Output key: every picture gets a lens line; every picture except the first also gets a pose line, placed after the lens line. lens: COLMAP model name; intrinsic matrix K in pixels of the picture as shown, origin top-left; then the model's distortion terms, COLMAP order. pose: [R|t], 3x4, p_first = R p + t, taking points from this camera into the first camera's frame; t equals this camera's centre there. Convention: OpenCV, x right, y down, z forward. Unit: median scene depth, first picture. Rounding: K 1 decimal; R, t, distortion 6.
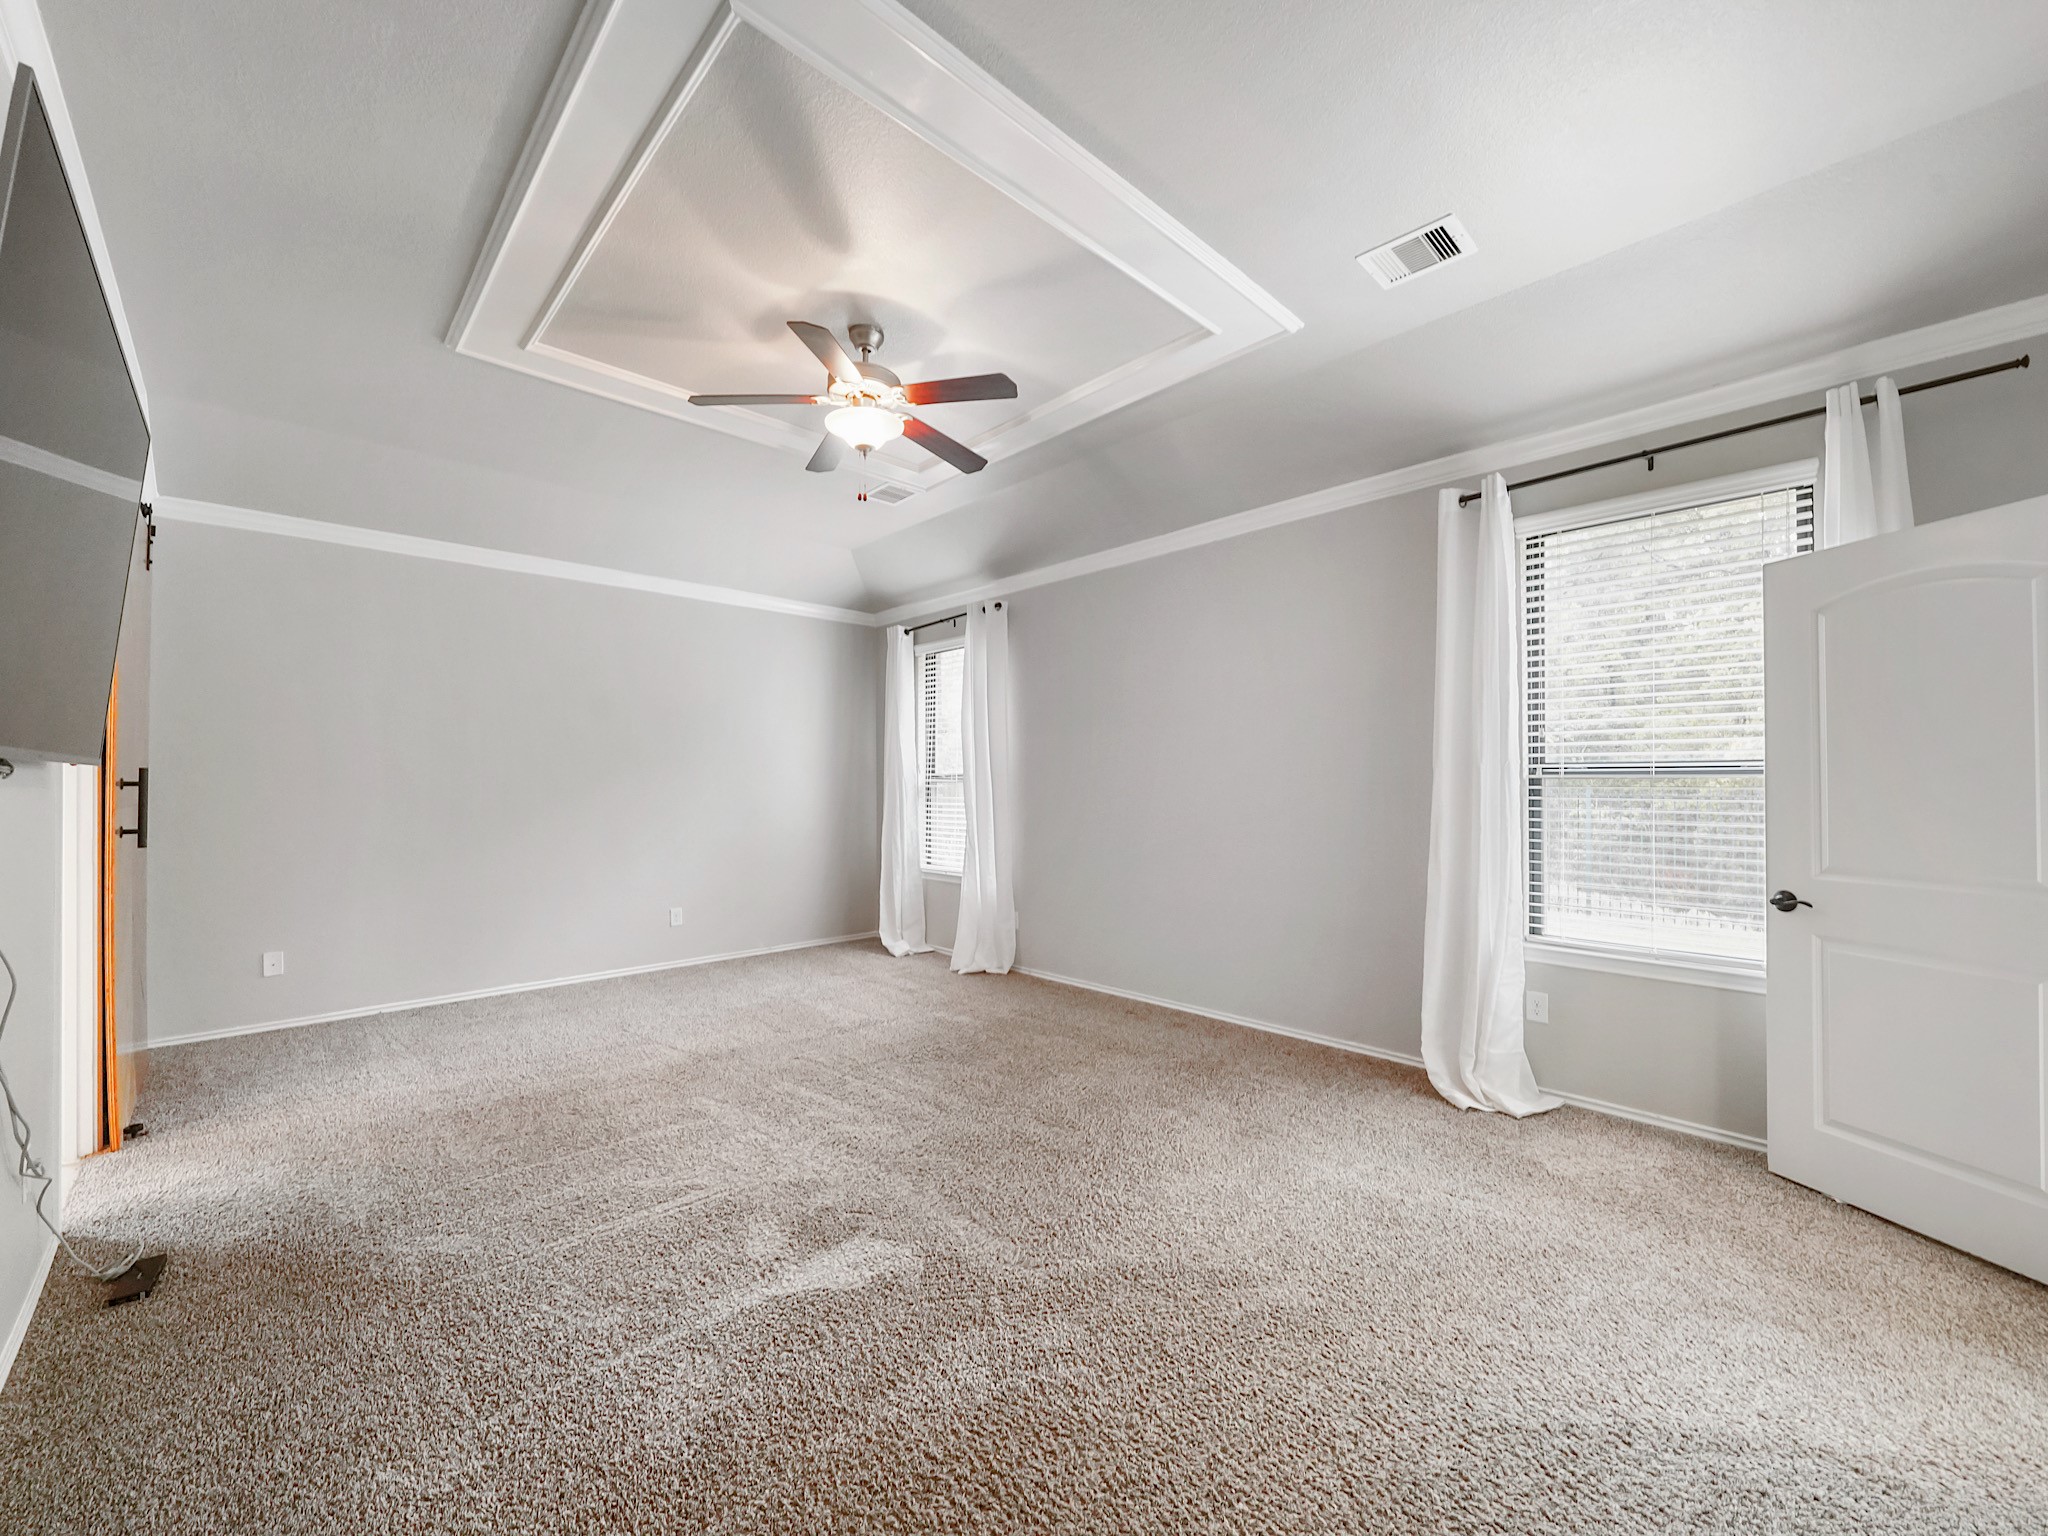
lens RADIAL K [[819.3, 0, 1025.5], [0, 819.3, 770.2], [0, 0, 1]] dist [-0.003126, -0.000386]
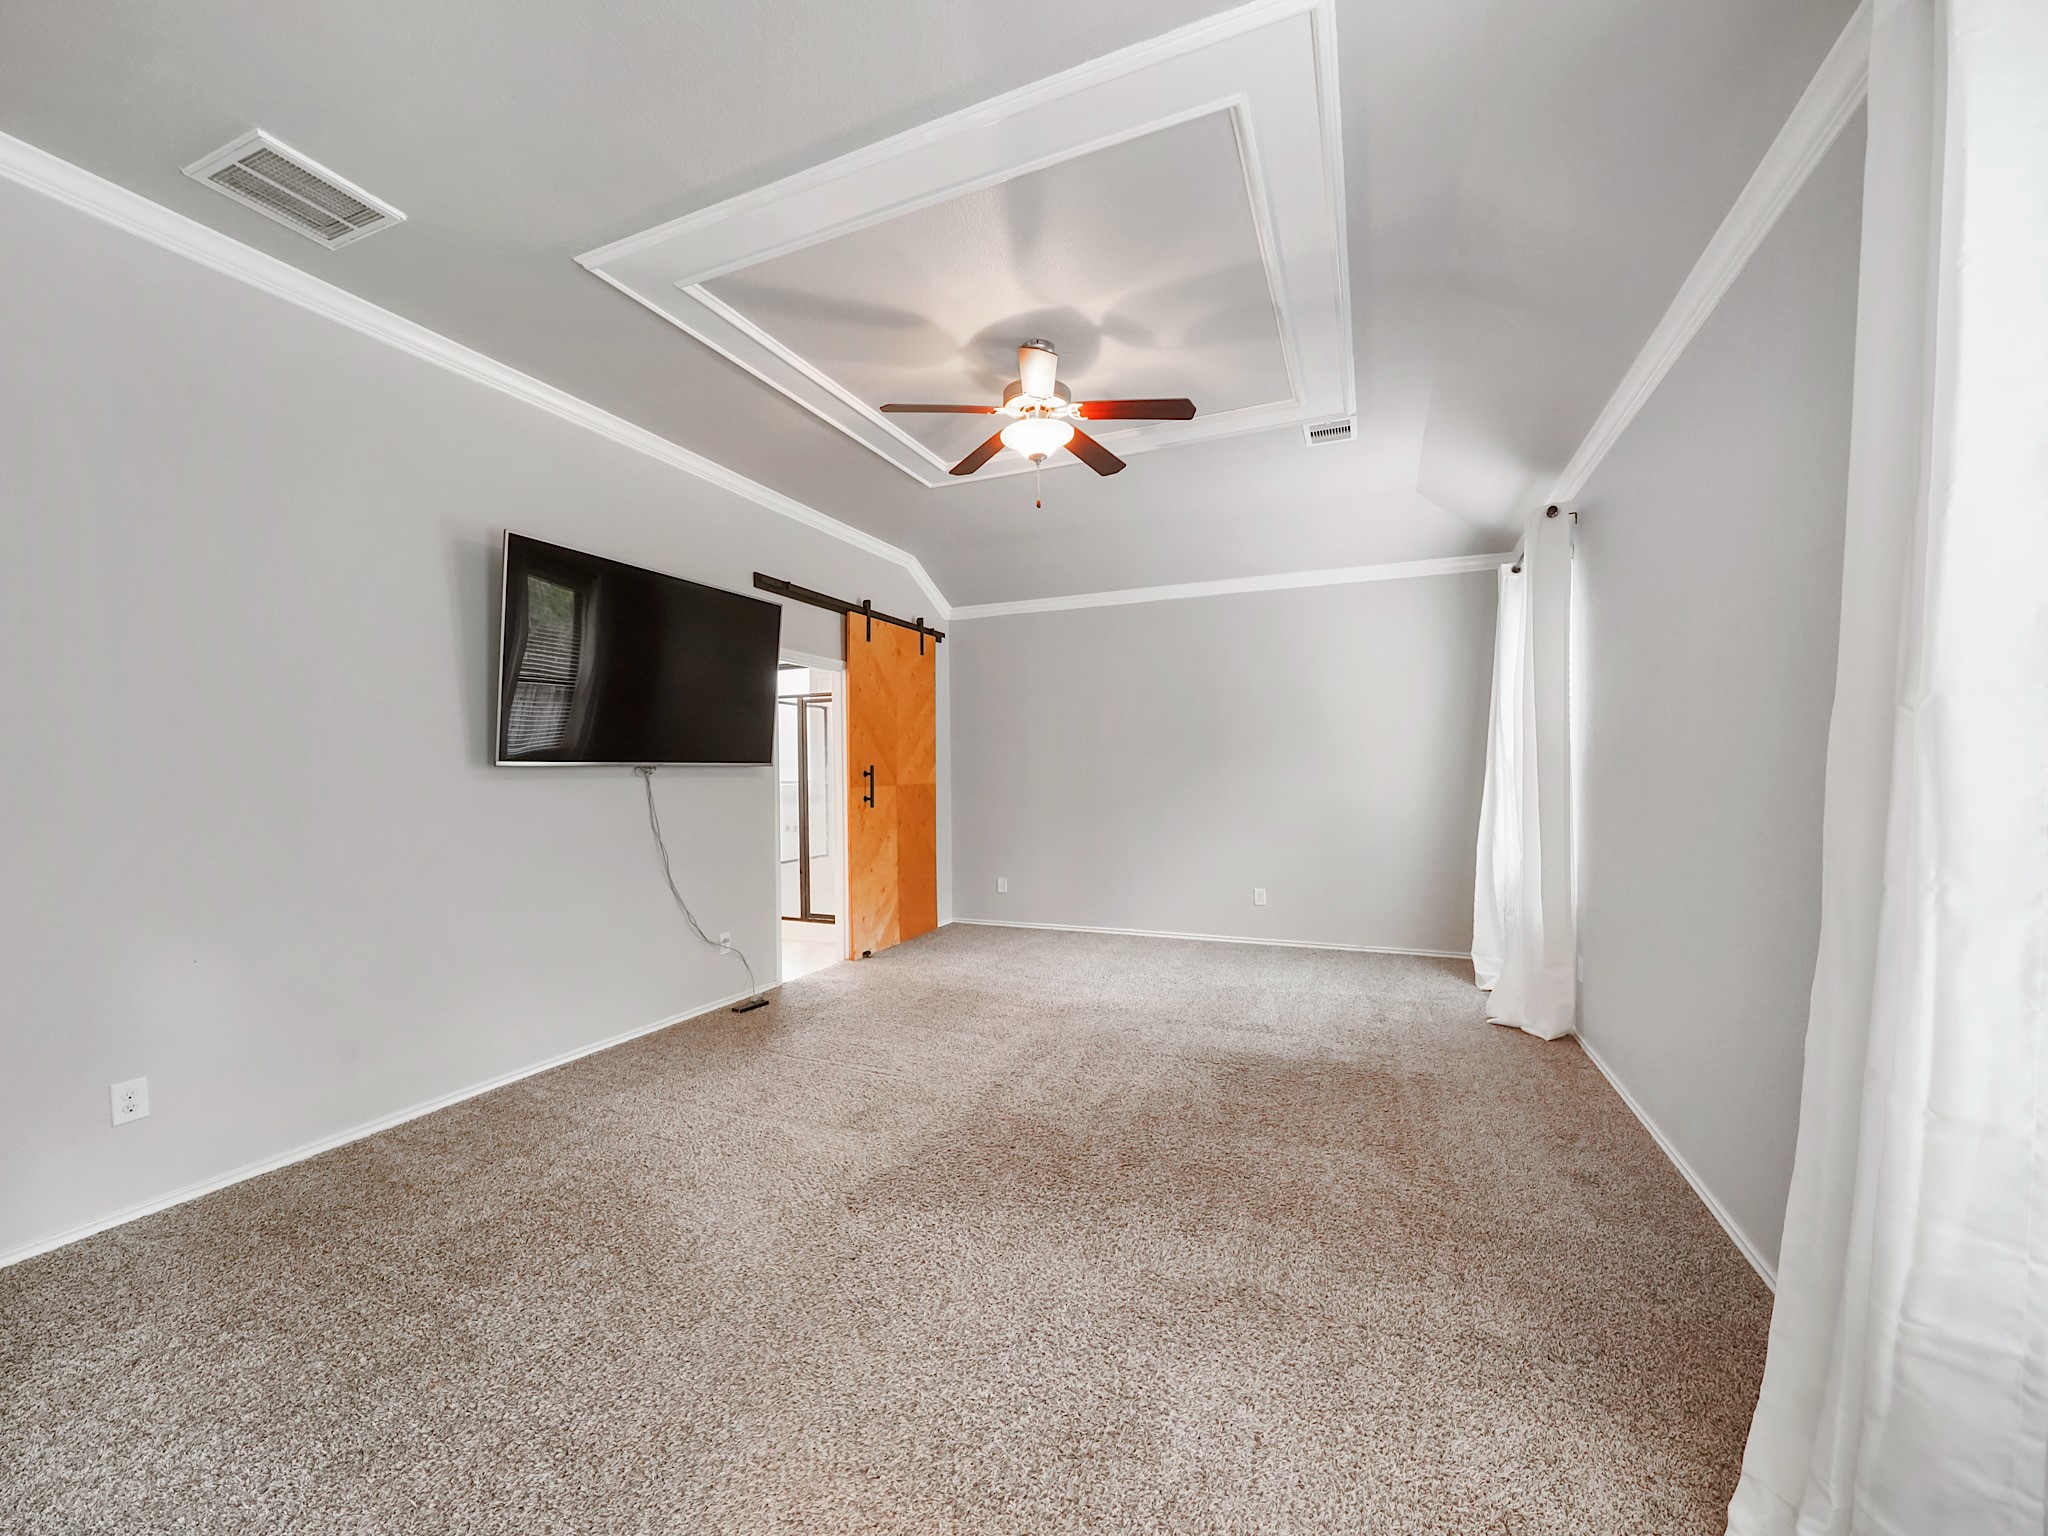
lens RADIAL K [[819.3, 0, 1025.2], [0, 819.3, 775.8], [0, 0, 1]] dist [-0.003126, -0.000386]
pose [[0.389161, -0.000791, -0.921169, 0.619630], [0.022121, 0.999719, 0.008486, 0.009626], [0.920904, -0.023680, 0.389070, 0.446157]]
